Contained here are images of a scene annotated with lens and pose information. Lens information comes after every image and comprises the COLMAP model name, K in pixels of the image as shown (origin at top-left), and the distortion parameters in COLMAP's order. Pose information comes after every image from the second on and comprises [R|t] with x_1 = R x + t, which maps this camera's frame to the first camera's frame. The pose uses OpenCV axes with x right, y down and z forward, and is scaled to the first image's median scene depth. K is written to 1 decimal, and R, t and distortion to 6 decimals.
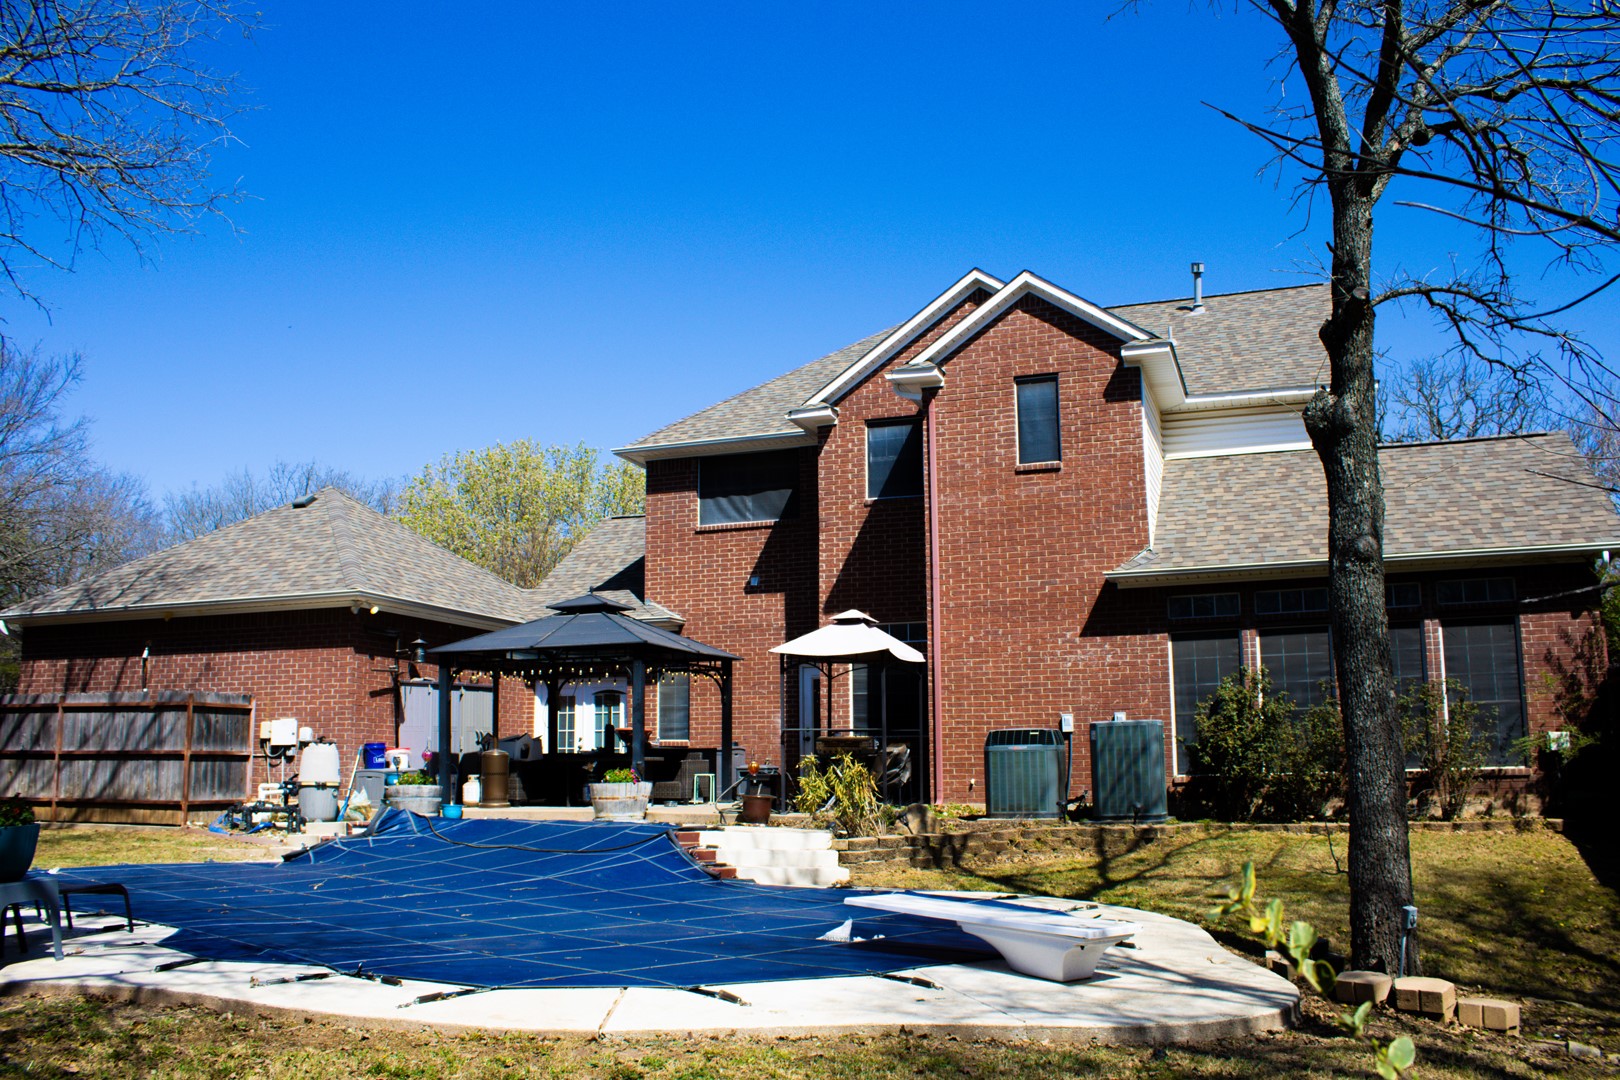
lens RADIAL K [[1348.3, 0, 825.8], [0, 1348.3, 551.4], [0, 0, 1]] dist [-0.161960, 0.147318]
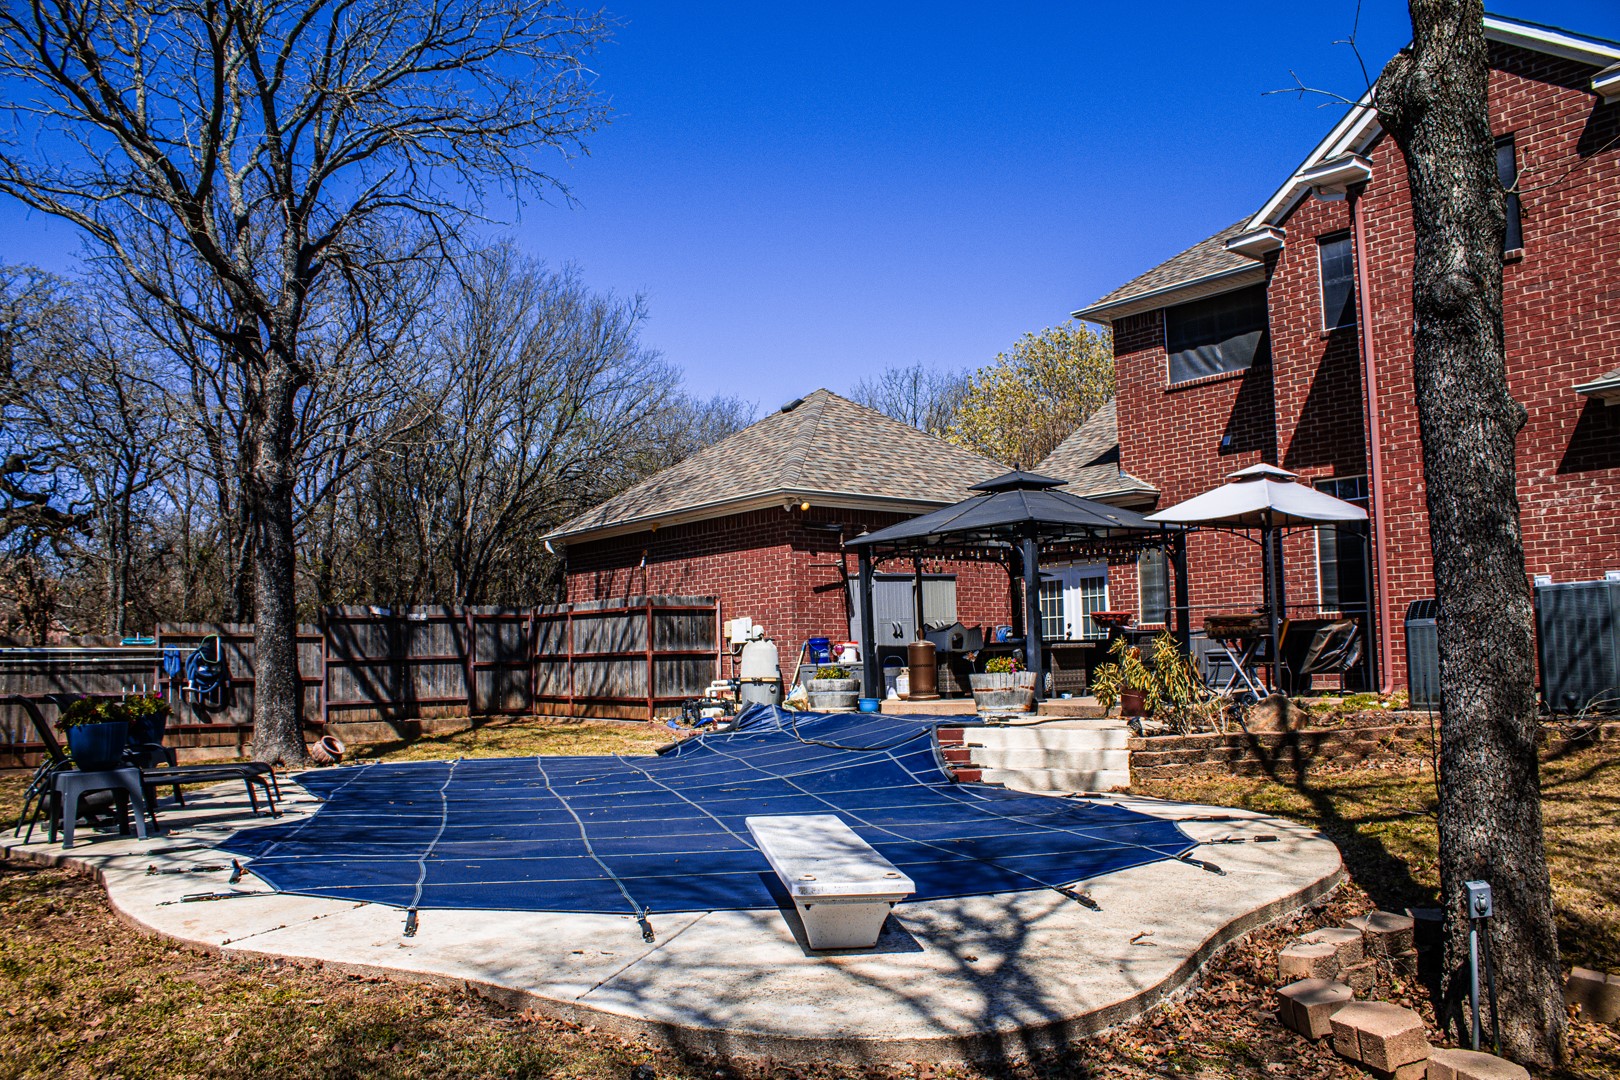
lens RADIAL K [[1348.3, 0, 825.8], [0, 1348.3, 551.4], [0, 0, 1]] dist [-0.161960, 0.147318]
pose [[0.847796, -0.055515, -0.527409, 0.216333], [0.099663, 0.993465, 0.055635, 0.023925], [0.520874, -0.099730, 0.847788, 0.146300]]
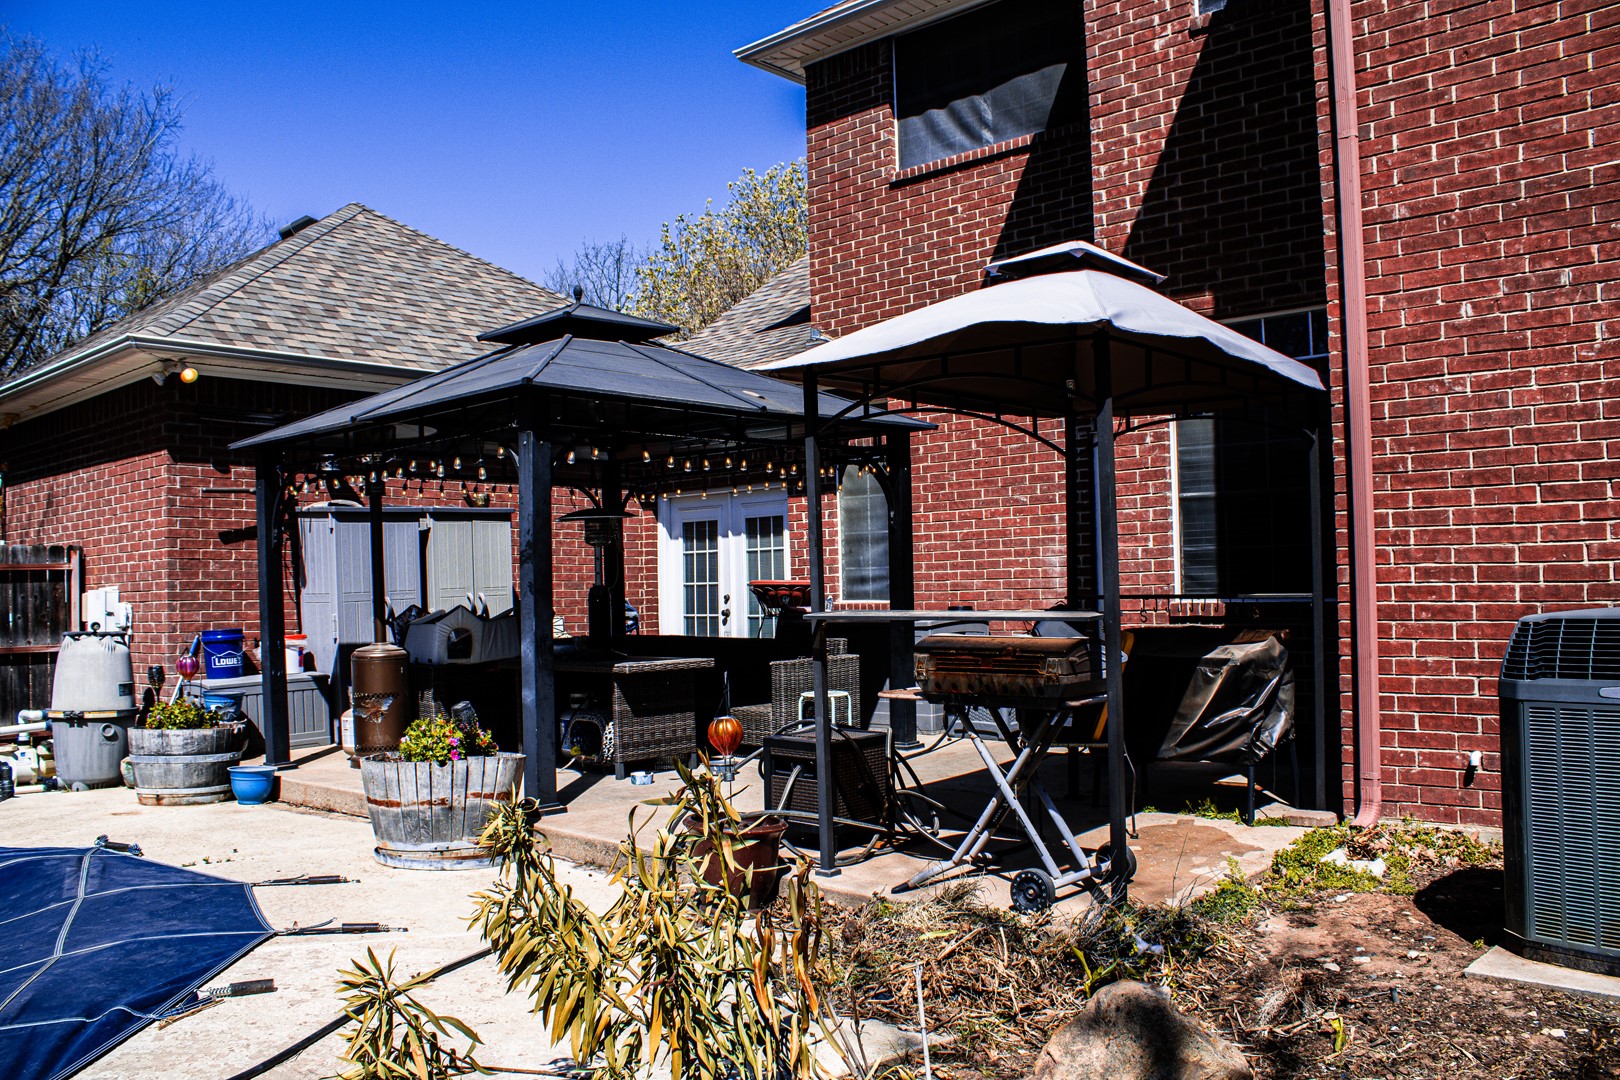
lens RADIAL K [[1348.3, 0, 825.8], [0, 1348.3, 551.4], [0, 0, 1]] dist [-0.161960, 0.147318]
pose [[0.921714, -0.021977, -0.387248, 0.085990], [0.074650, 0.989780, 0.121507, 0.071947], [0.380620, -0.140903, 0.913934, 0.646669]]
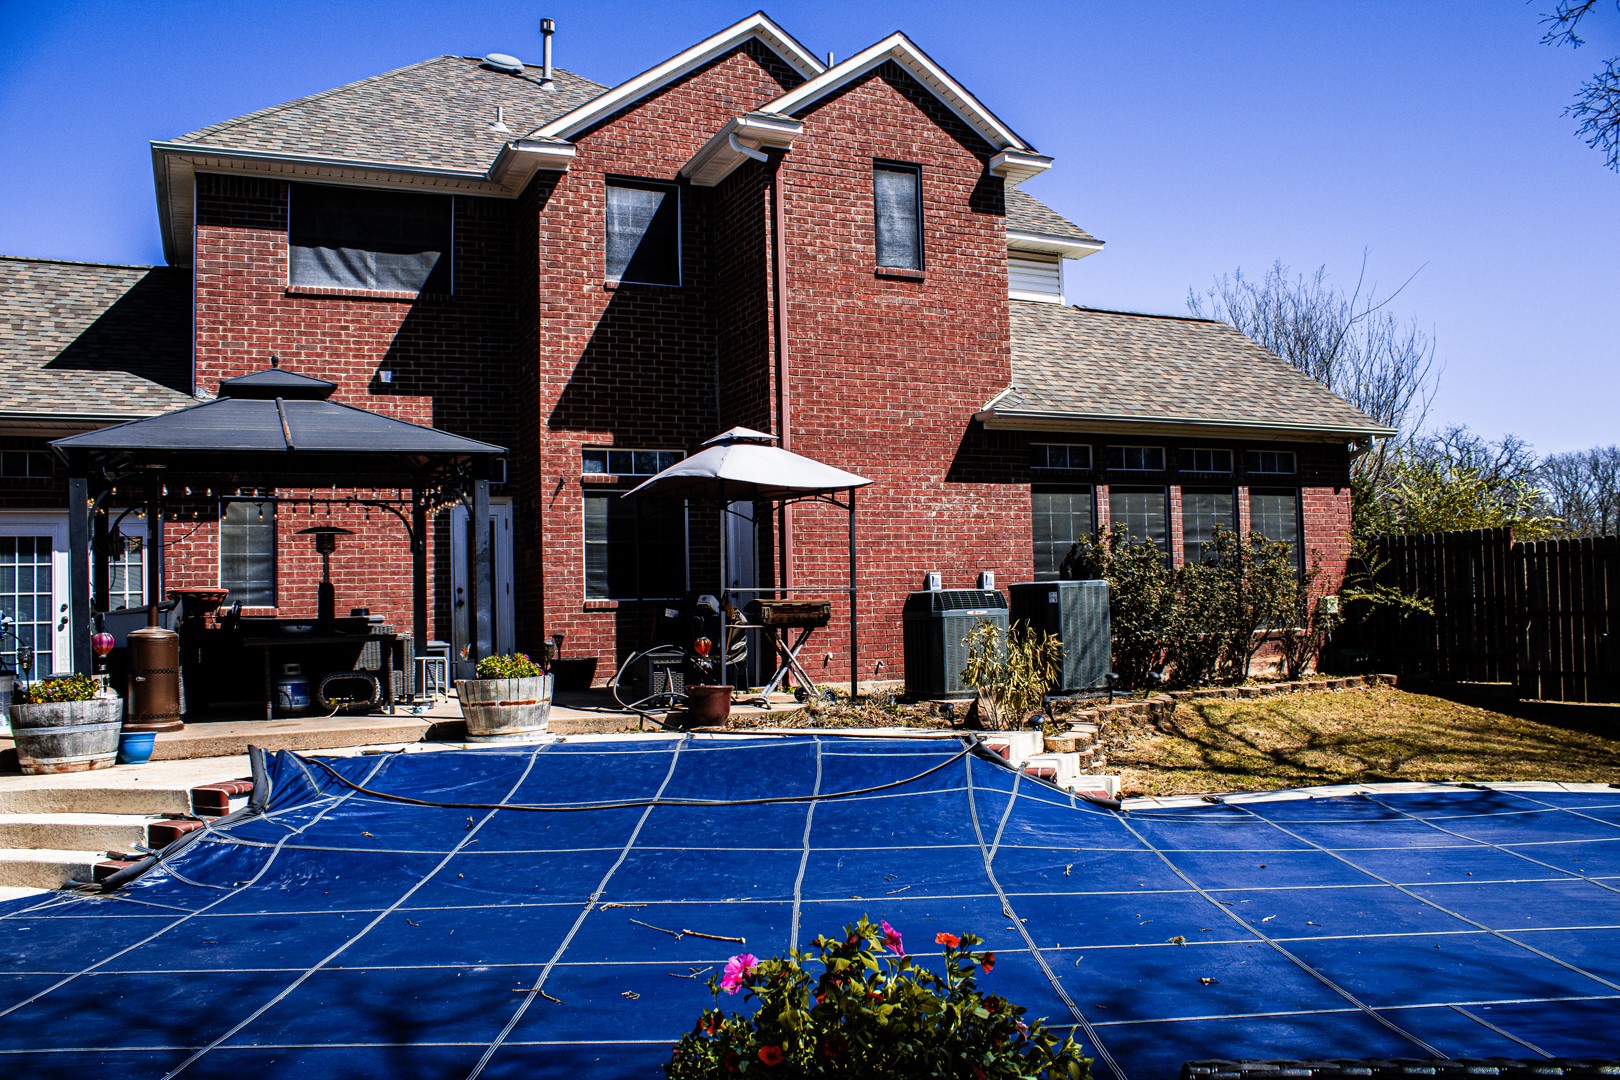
lens RADIAL K [[1348.3, 0, 825.8], [0, 1348.3, 551.4], [0, 0, 1]] dist [-0.161960, 0.147318]
pose [[0.713917, 0.019260, 0.699965, -0.442246], [-0.089905, 0.993869, 0.064350, 0.057296], [-0.694434, -0.108871, 0.711272, 0.425925]]
